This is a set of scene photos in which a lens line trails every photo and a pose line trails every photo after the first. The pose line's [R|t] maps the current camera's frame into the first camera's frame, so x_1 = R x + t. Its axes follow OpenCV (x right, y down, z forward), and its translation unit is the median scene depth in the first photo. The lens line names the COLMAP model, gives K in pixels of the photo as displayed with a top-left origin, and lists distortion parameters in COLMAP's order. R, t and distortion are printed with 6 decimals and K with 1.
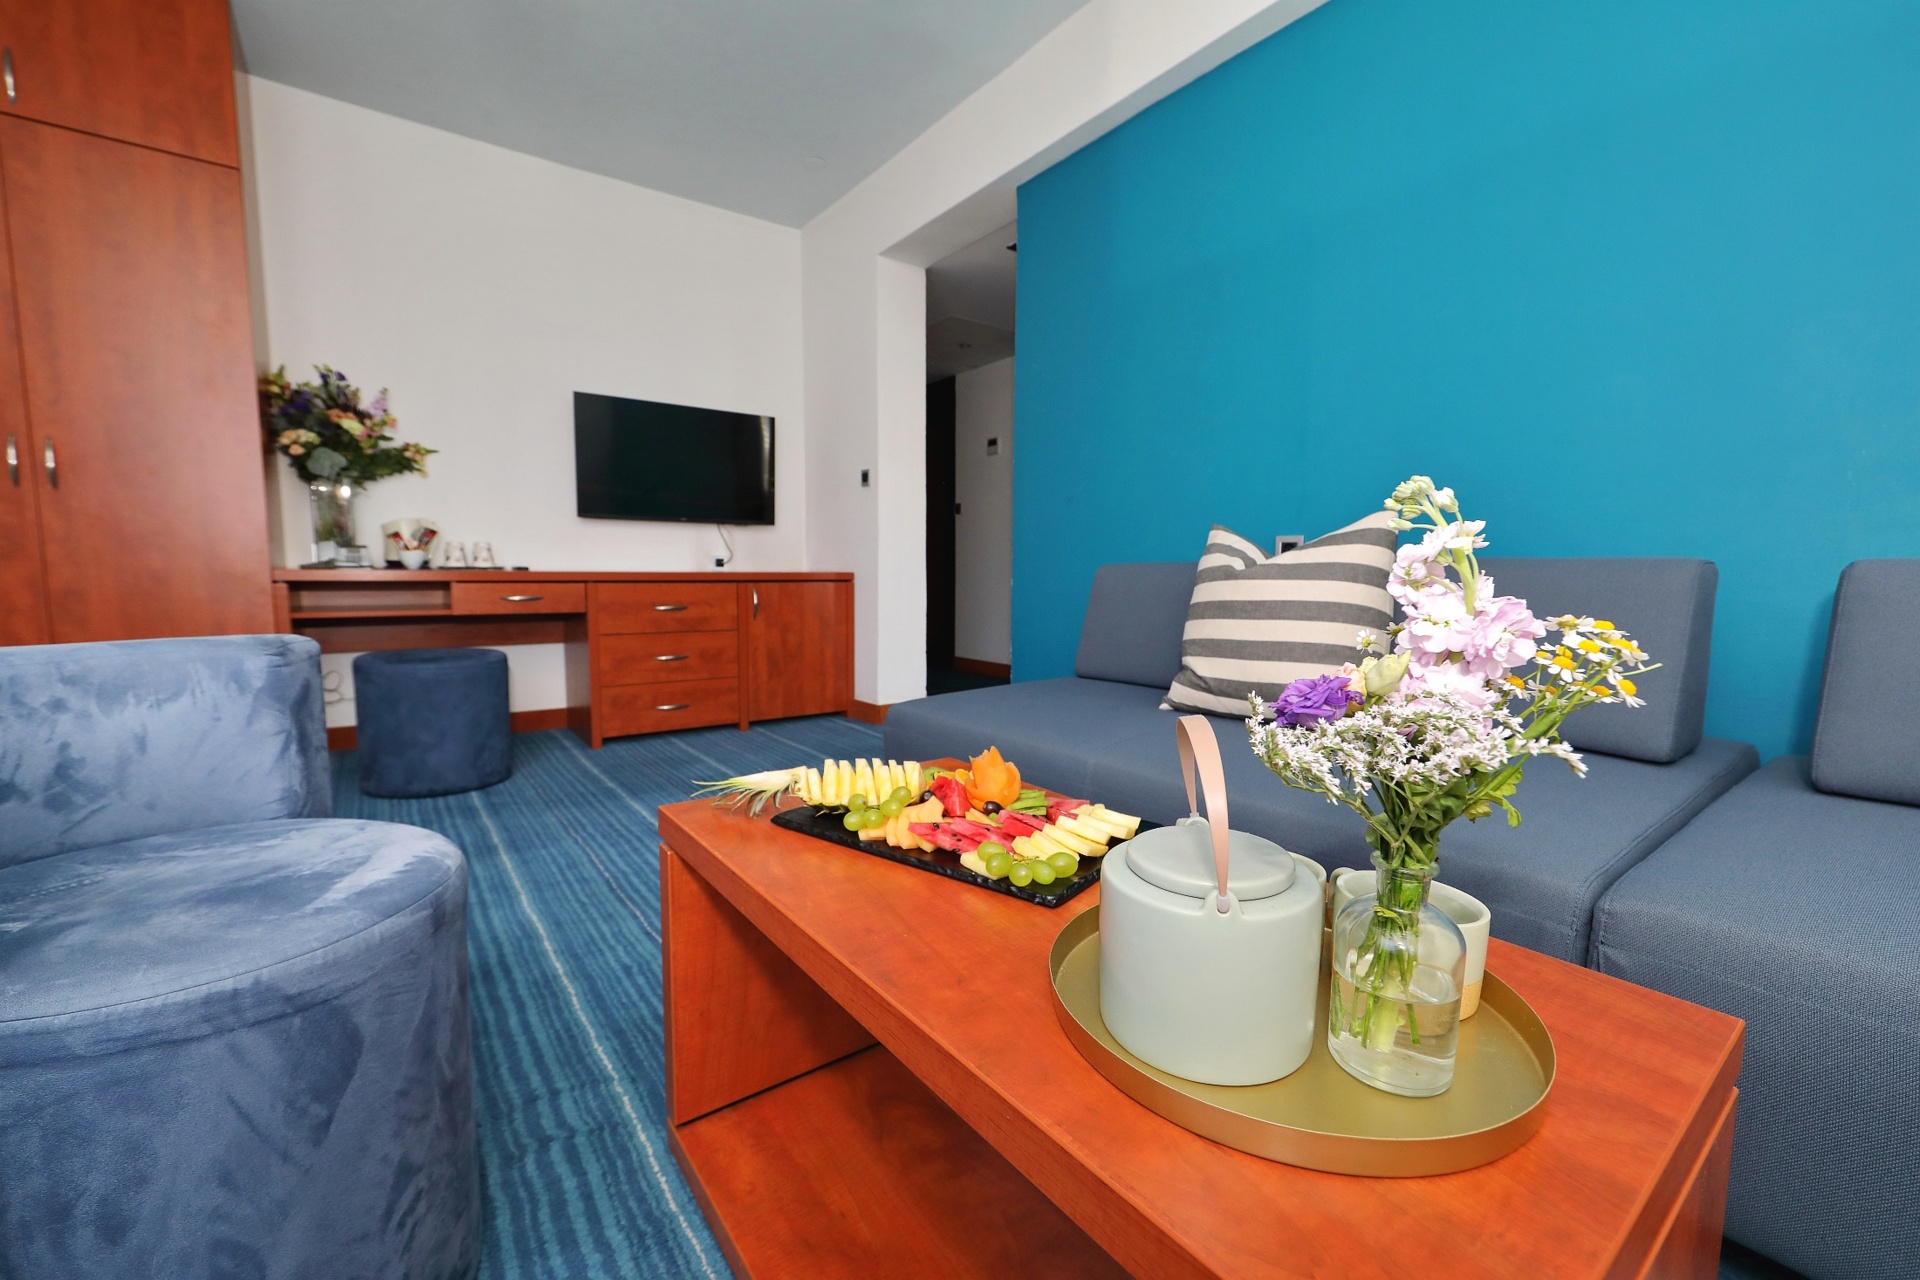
lens RADIAL K [[774.5, 0, 981.7], [0, 774.5, 653.6], [0, 0, 1]] dist [0.008043, -0.002121]
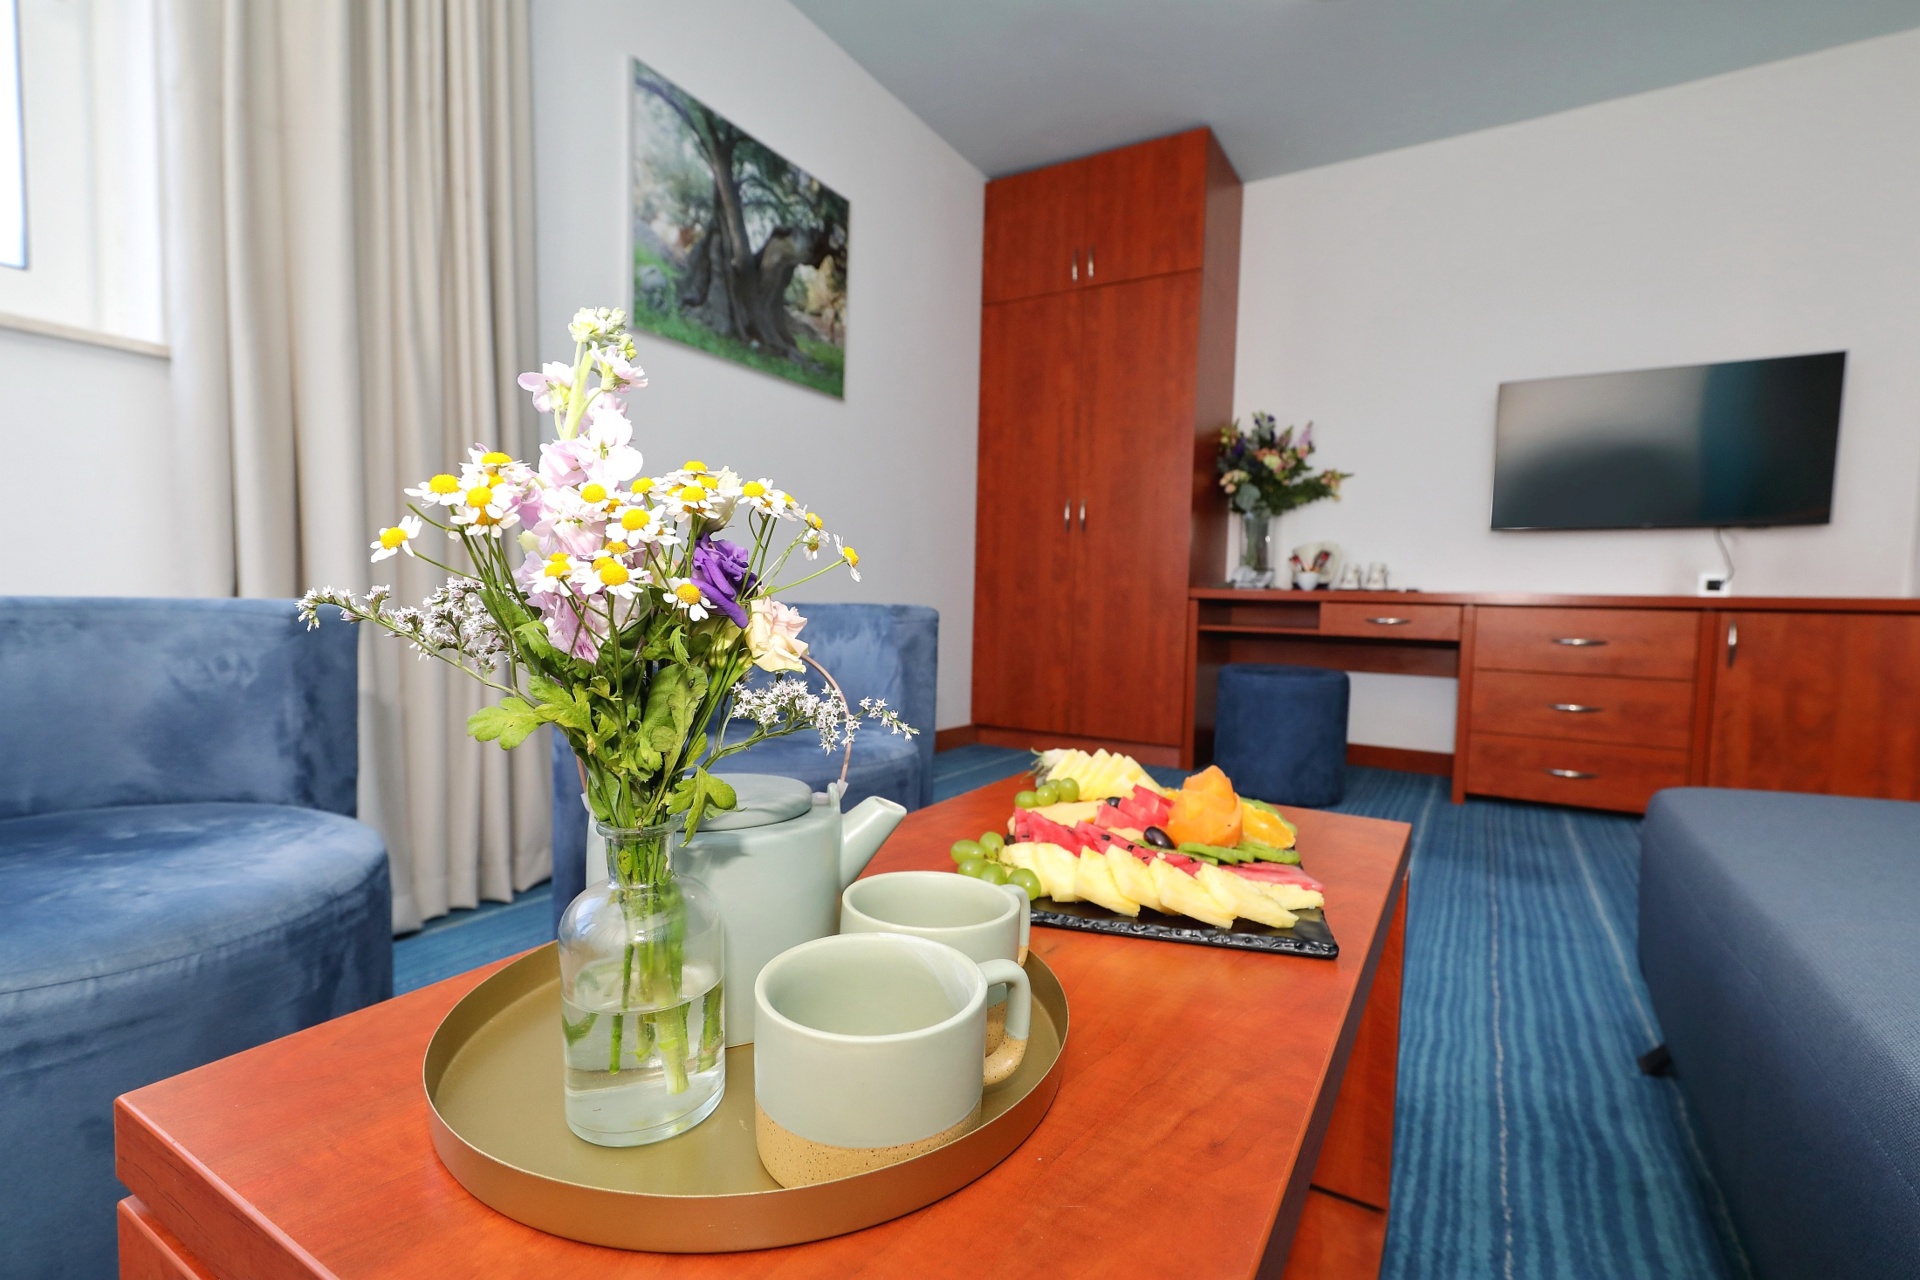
lens RADIAL K [[879.0, 0, 945.4], [0, 879.0, 643.0], [0, 0, 1]] dist [0.011599, -0.000563]
pose [[0.362682, 0.050929, -0.930520, 0.230675], [-0.117979, 0.992981, 0.008364, 0.009767], [0.924415, 0.106748, 0.366145, 0.155279]]
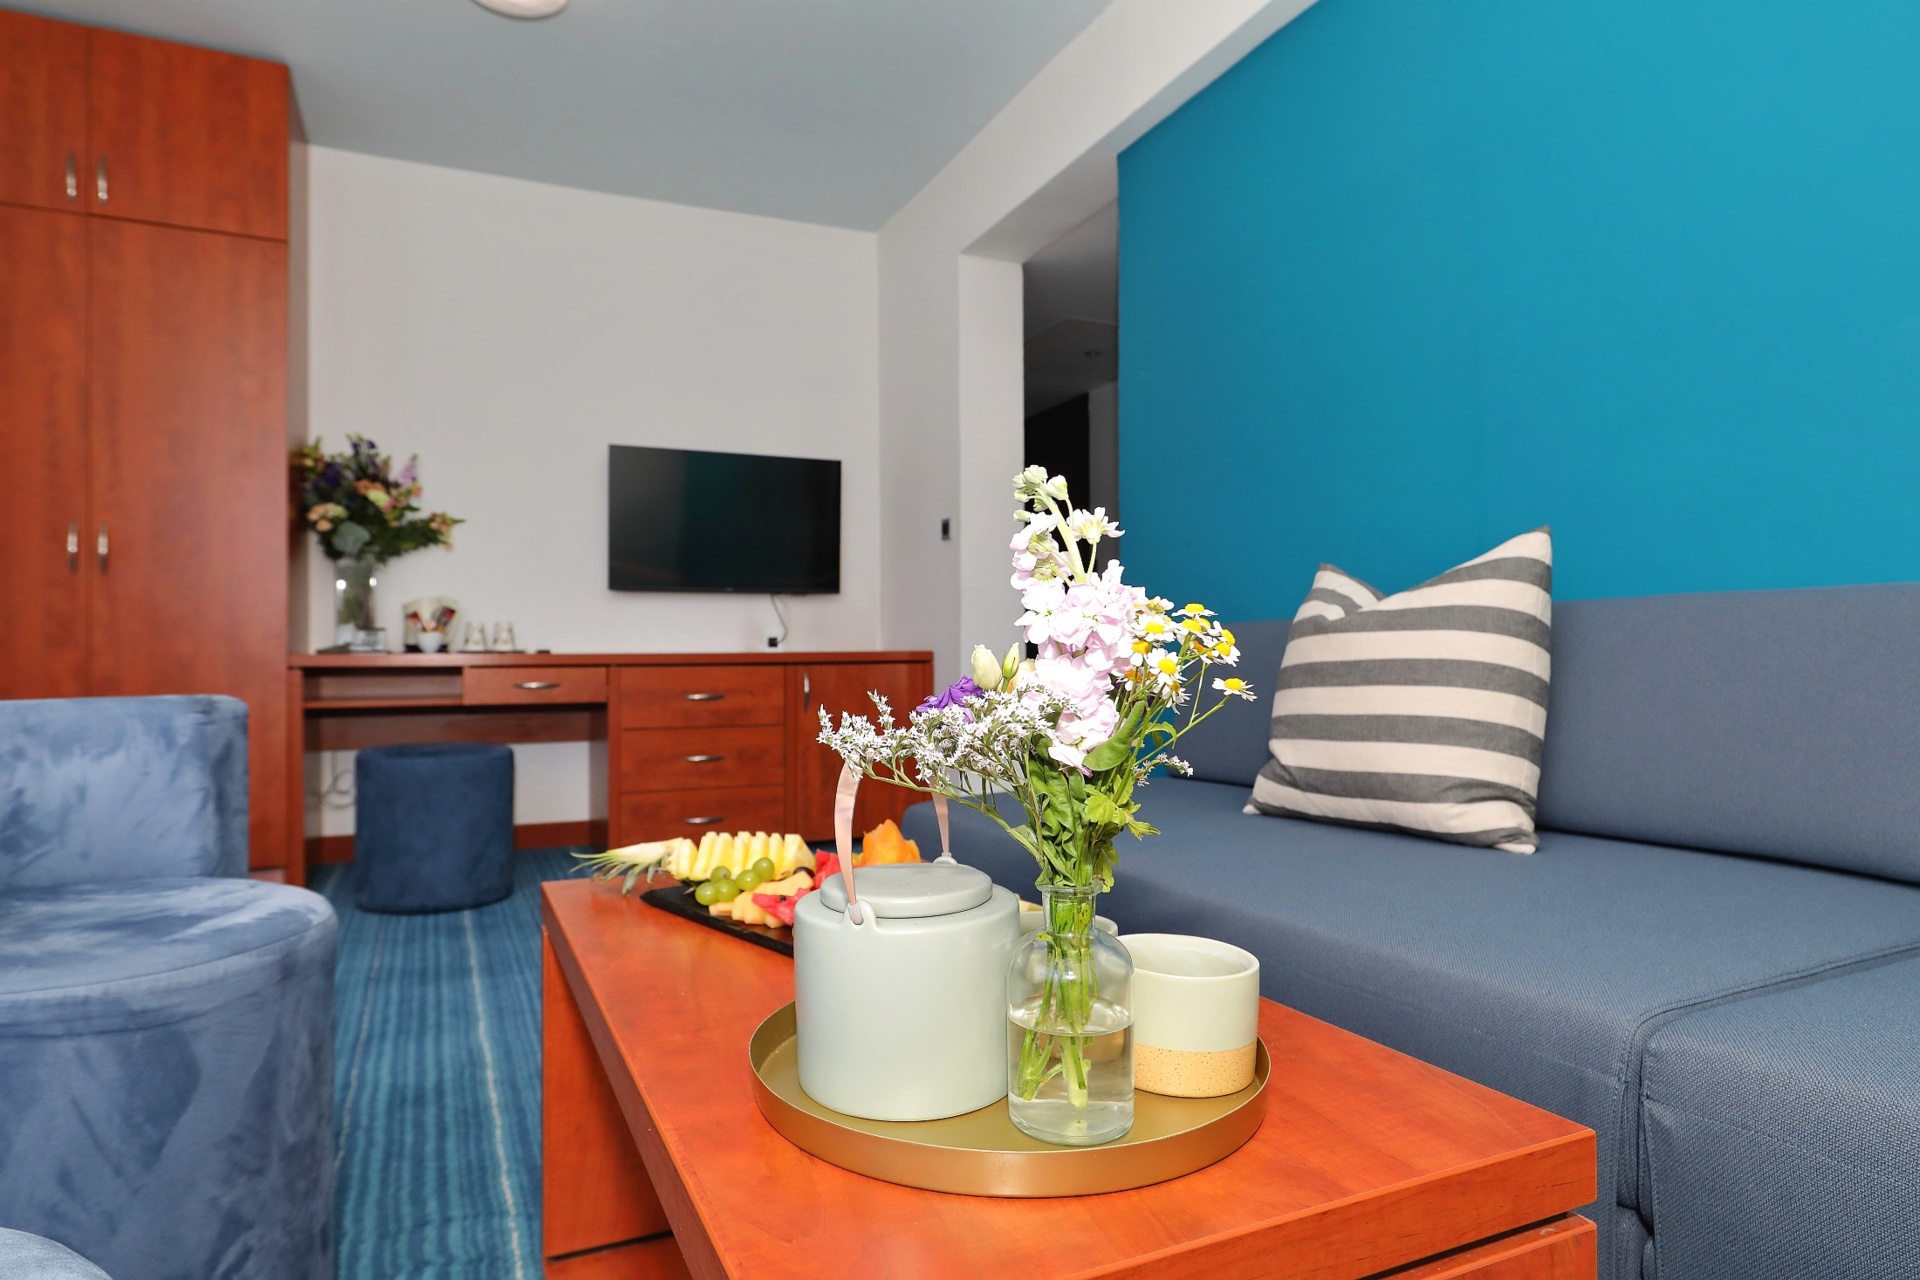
lens RADIAL K [[1070.4, 0, 919.4], [0, 1070.4, 662.7], [0, 0, 1]] dist [0.003546, 0.001371]
pose [[0.971642, -0.014490, -0.236011, 0.109461], [-0.009835, 0.994781, -0.101561, 0.022837], [0.236251, 0.101002, 0.966429, -0.044953]]
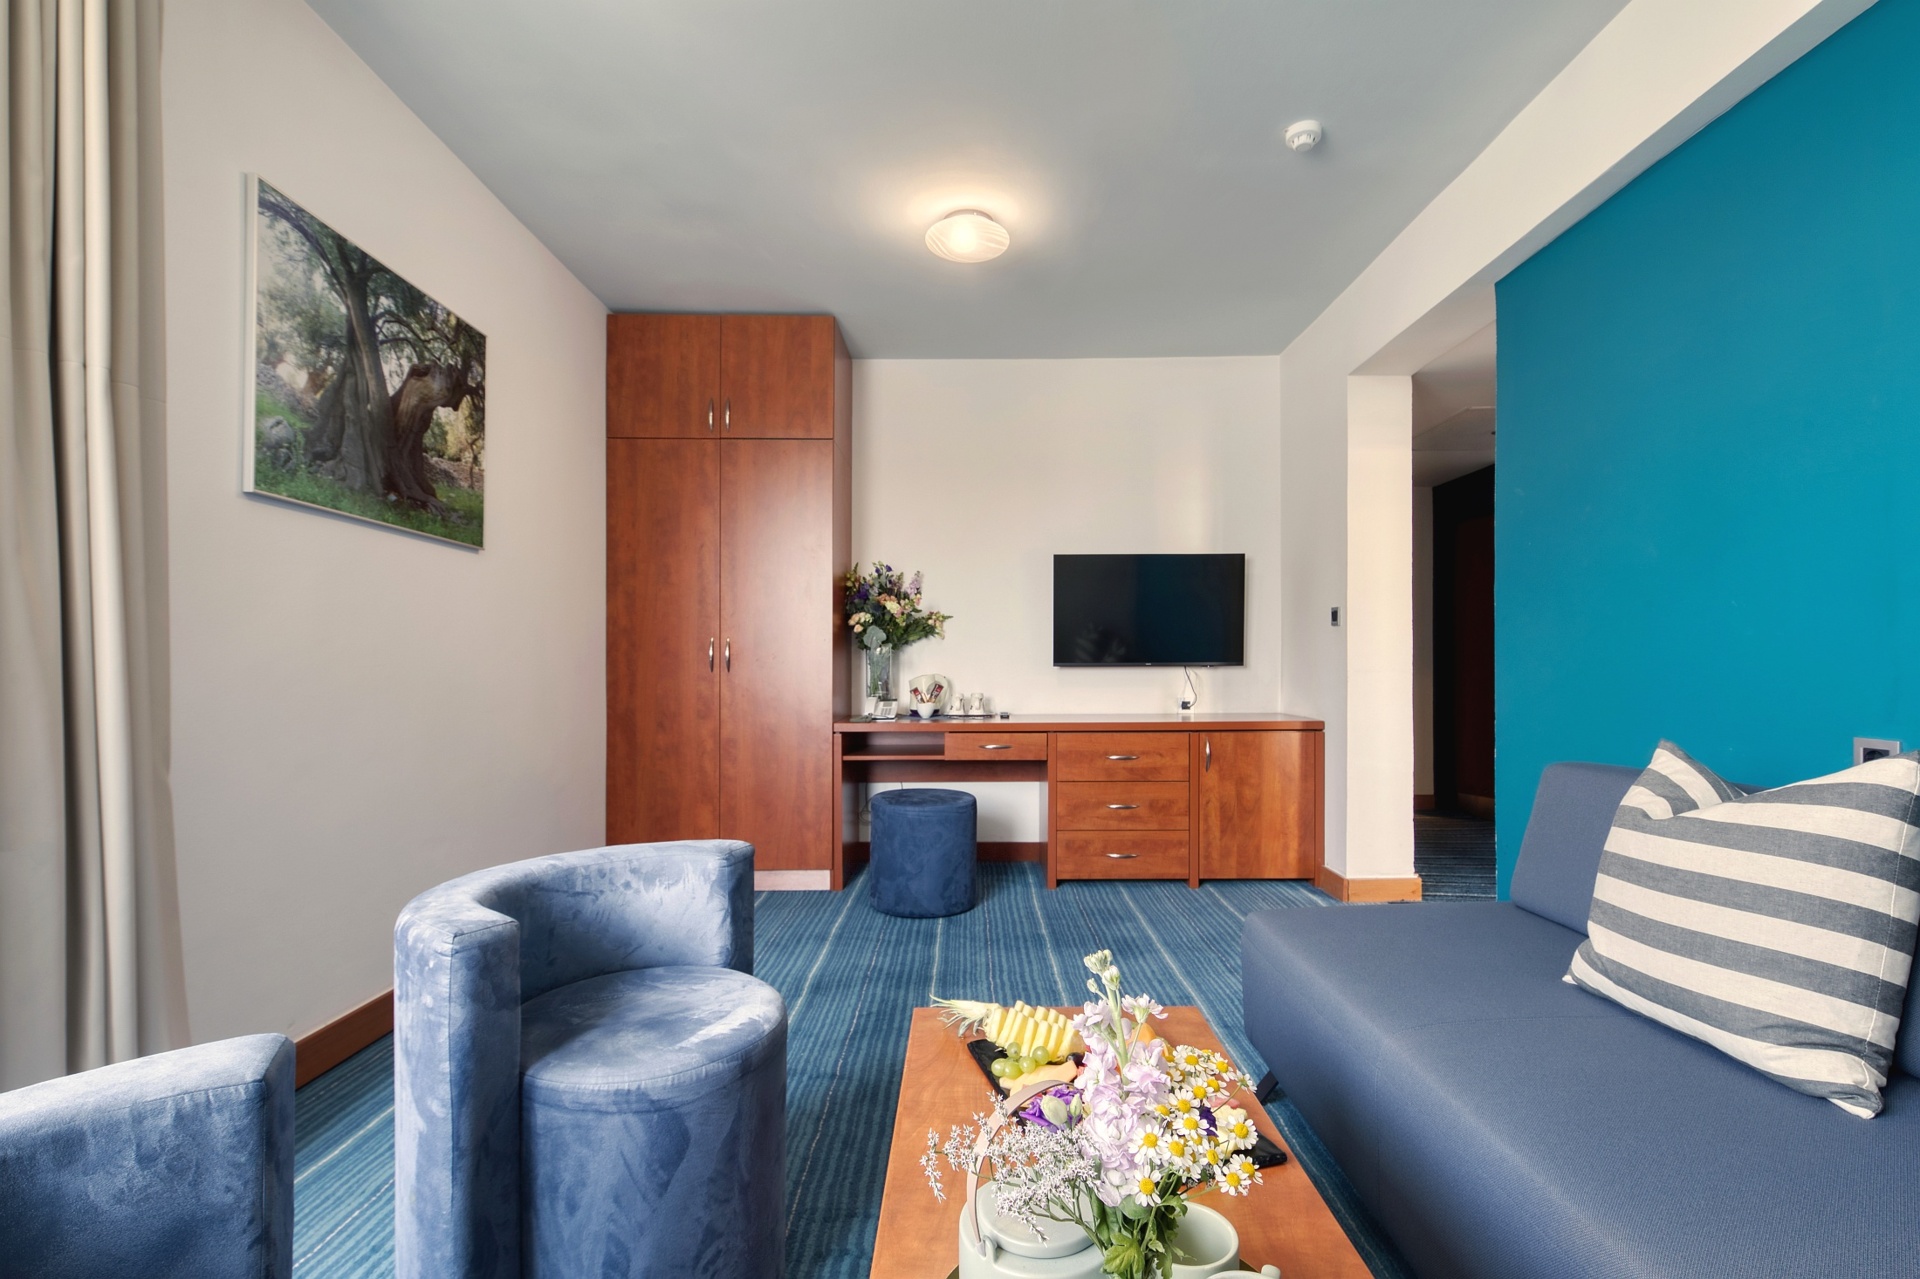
lens RADIAL K [[878.2, 0, 983.5], [0, 878.2, 675.7], [0, 0, 1]] dist [0.012840, -0.006206]
pose [[0.800074, -0.004251, -0.599887, 0.189816], [-0.055025, 0.995240, -0.080439, -0.082633], [0.597373, 0.097366, 0.796031, -0.045006]]
